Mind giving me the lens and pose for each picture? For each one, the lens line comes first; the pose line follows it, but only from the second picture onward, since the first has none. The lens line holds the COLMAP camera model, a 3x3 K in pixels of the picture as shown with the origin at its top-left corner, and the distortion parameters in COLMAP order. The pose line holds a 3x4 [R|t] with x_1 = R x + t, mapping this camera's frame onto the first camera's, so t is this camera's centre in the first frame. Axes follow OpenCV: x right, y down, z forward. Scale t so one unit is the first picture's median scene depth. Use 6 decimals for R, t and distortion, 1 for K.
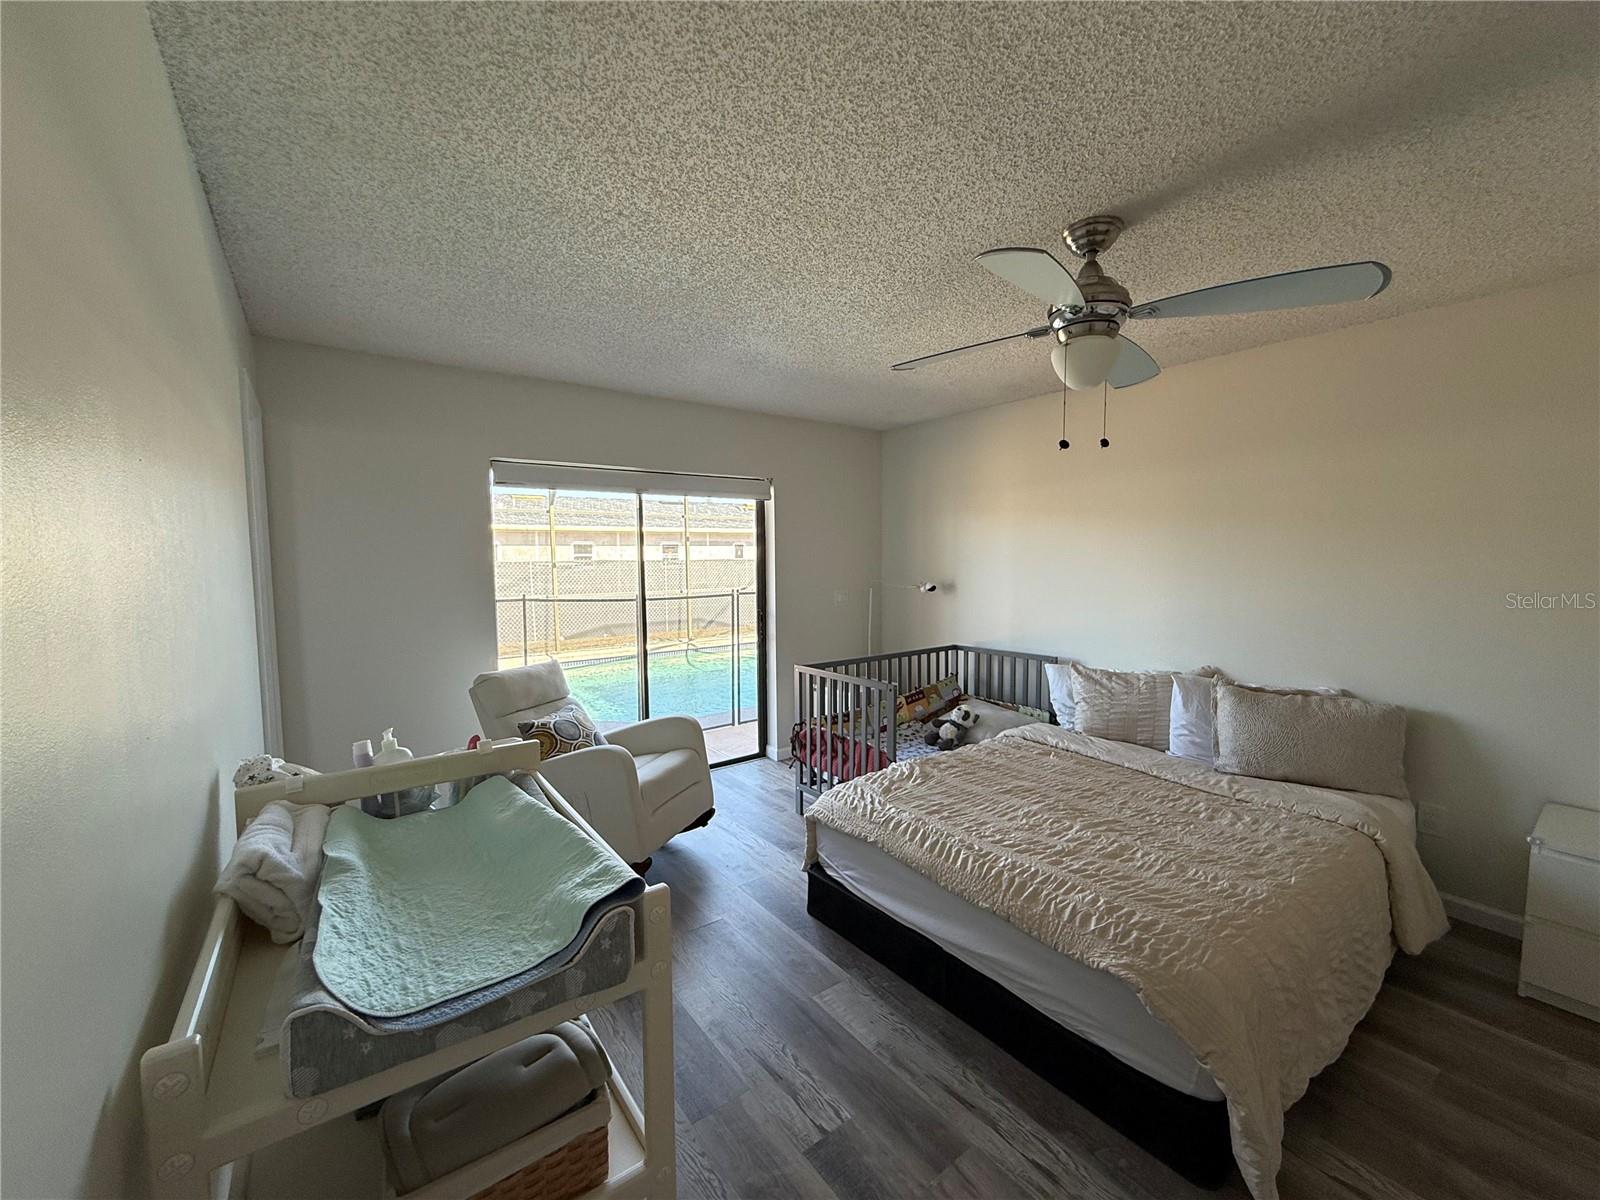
lens RADIAL K [[639.6, 0, 796.2], [0, 639.6, 597.2], [0, 0, 1]] dist [0.002010, -0.000207]
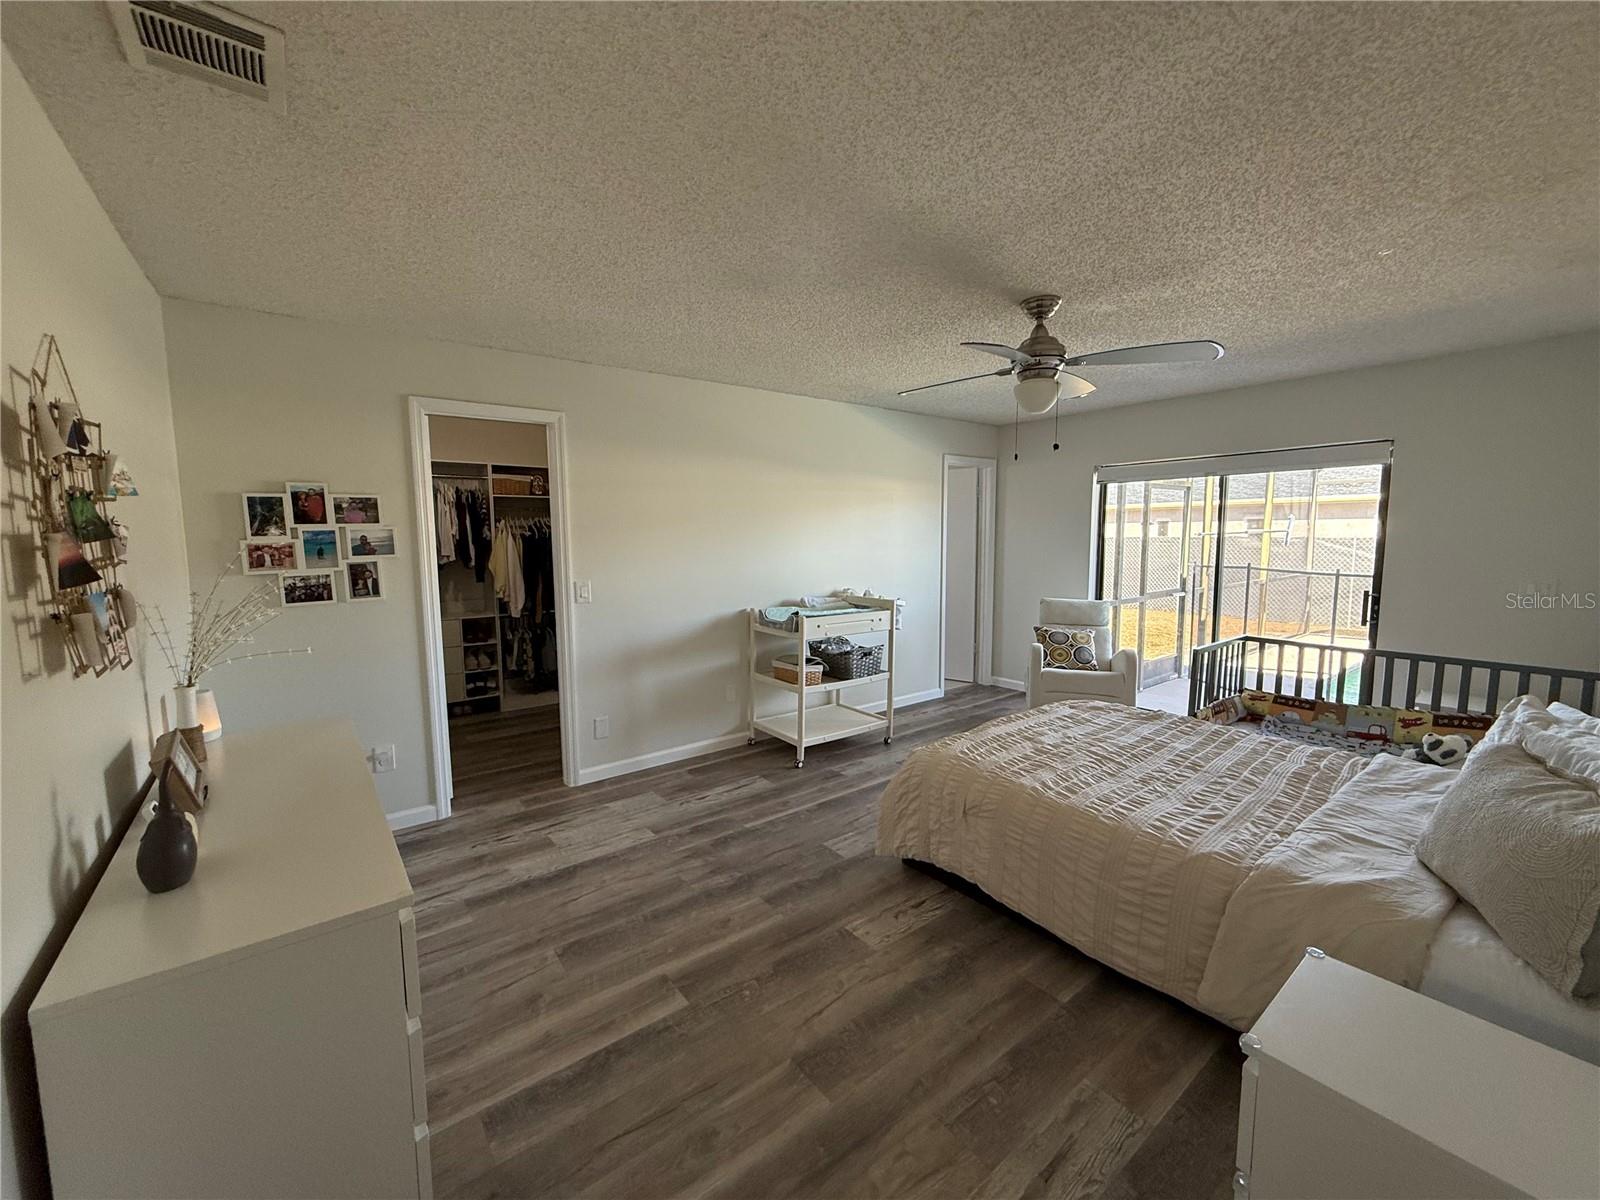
lens RADIAL K [[639.6, 0, 790.6], [0, 639.6, 606.3], [0, 0, 1]] dist [0.002010, -0.000207]
pose [[0.004844, 0.119330, -0.992843, 1.377347], [-0.063164, 0.990908, 0.118790, -0.023375], [0.997991, 0.062137, 0.012337, 0.327730]]
